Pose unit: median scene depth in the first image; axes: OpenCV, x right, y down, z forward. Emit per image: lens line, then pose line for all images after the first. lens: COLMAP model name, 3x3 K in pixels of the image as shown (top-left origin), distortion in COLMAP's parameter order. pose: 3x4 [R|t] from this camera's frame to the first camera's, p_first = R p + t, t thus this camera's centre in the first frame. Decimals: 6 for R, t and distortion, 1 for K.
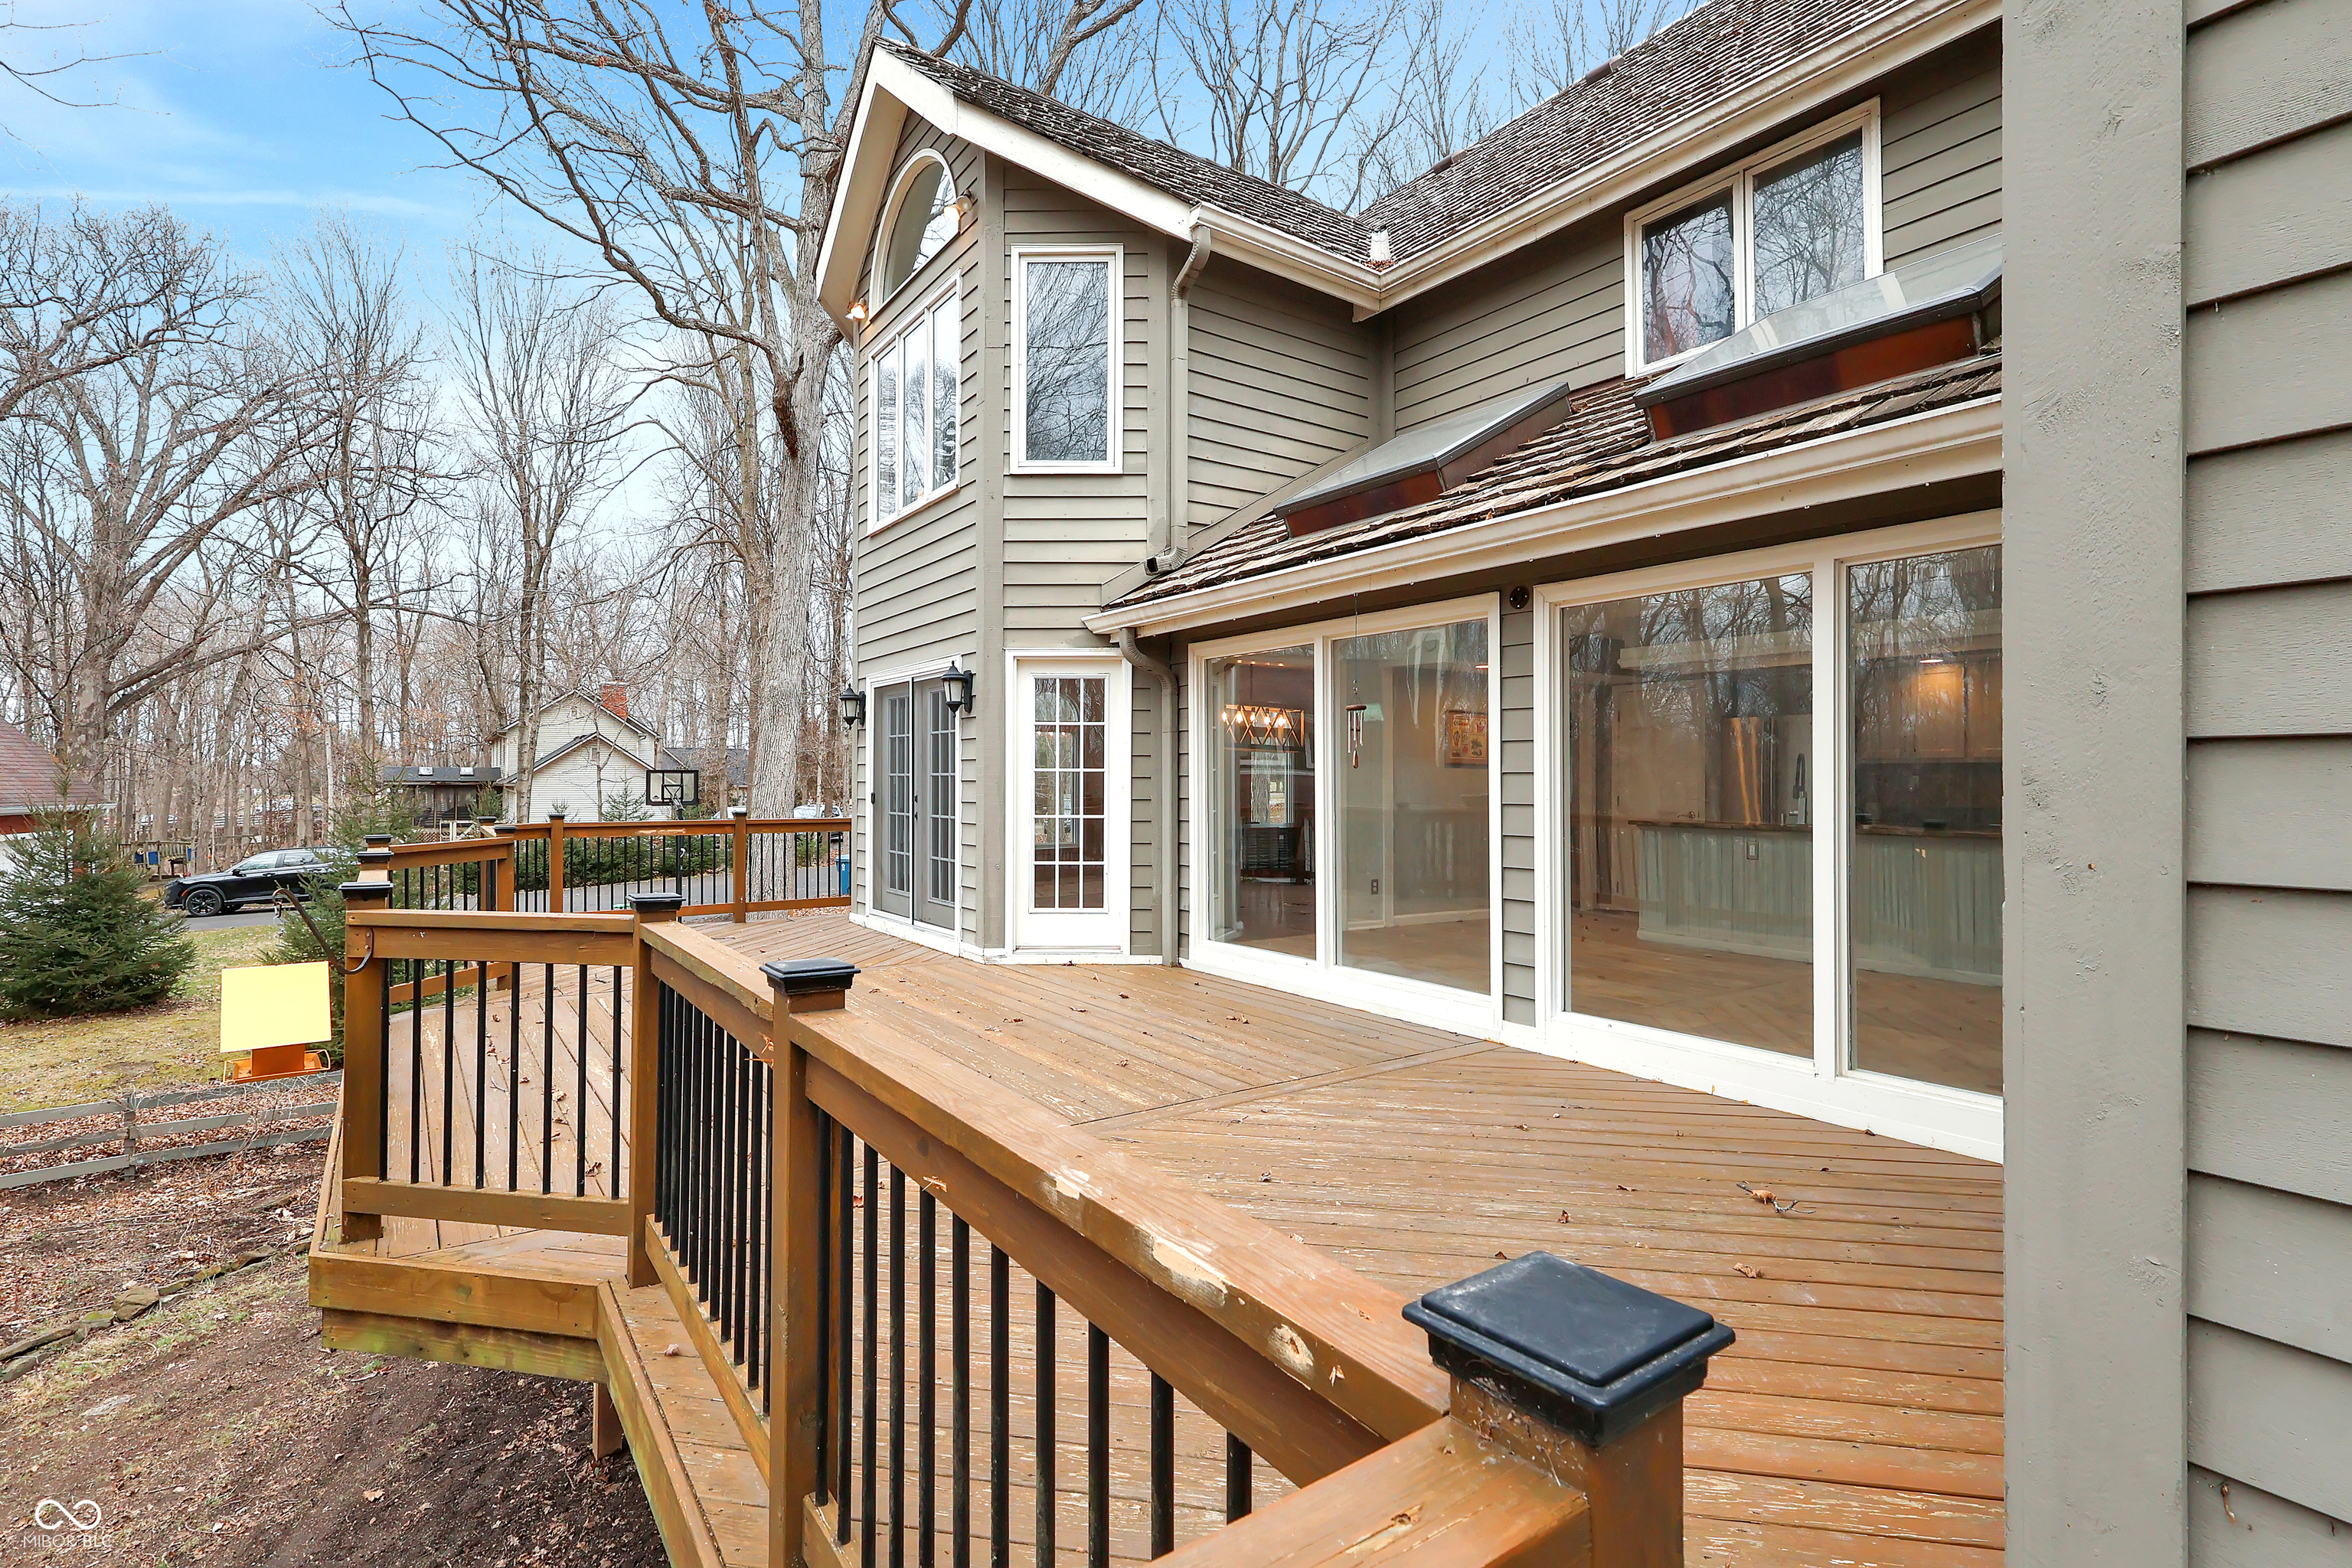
lens RADIAL K [[1098.0, 0, 1177.9], [0, 1098.0, 776.1], [0, 0, 1]] dist [-0.000252, -0.000141]
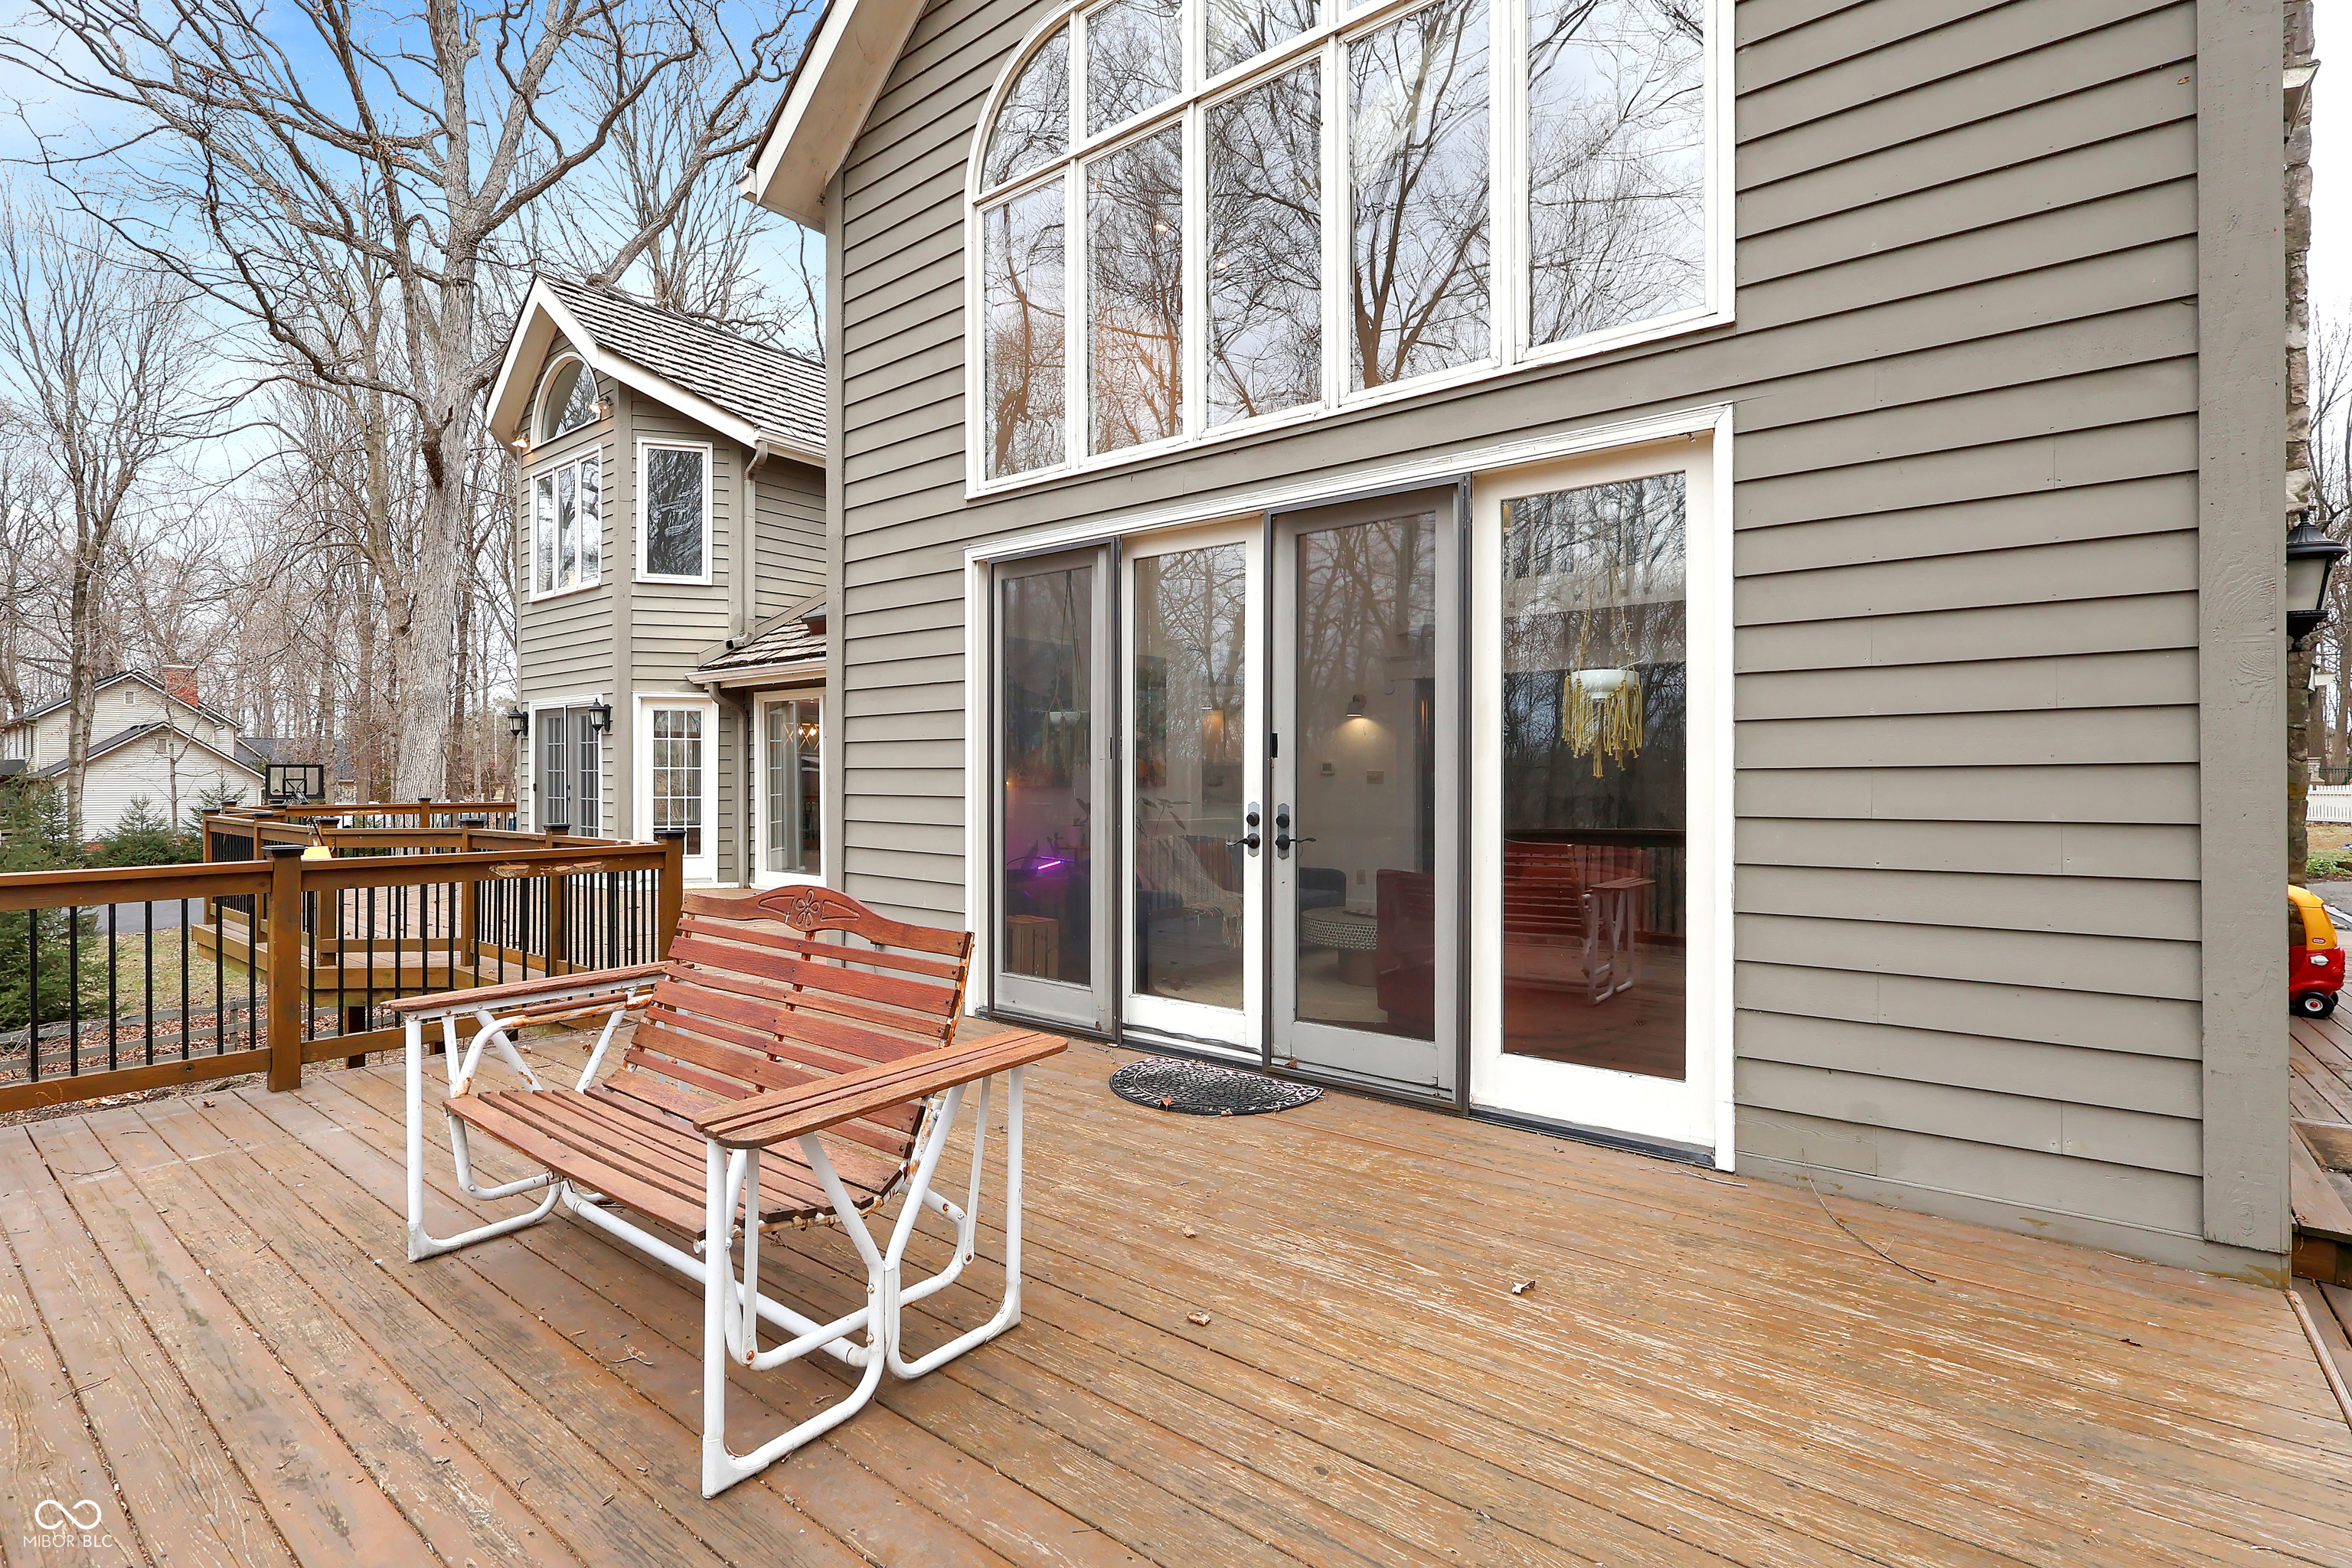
lens RADIAL K [[1098.0, 0, 1165.1], [0, 1098.0, 788.4], [0, 0, 1]] dist [-0.000252, -0.000141]
pose [[0.961834, 0.000395, 0.273633, 0.145853], [-0.004210, 0.999902, 0.013352, -0.000777], [-0.273601, -0.013995, 0.961742, -0.725723]]
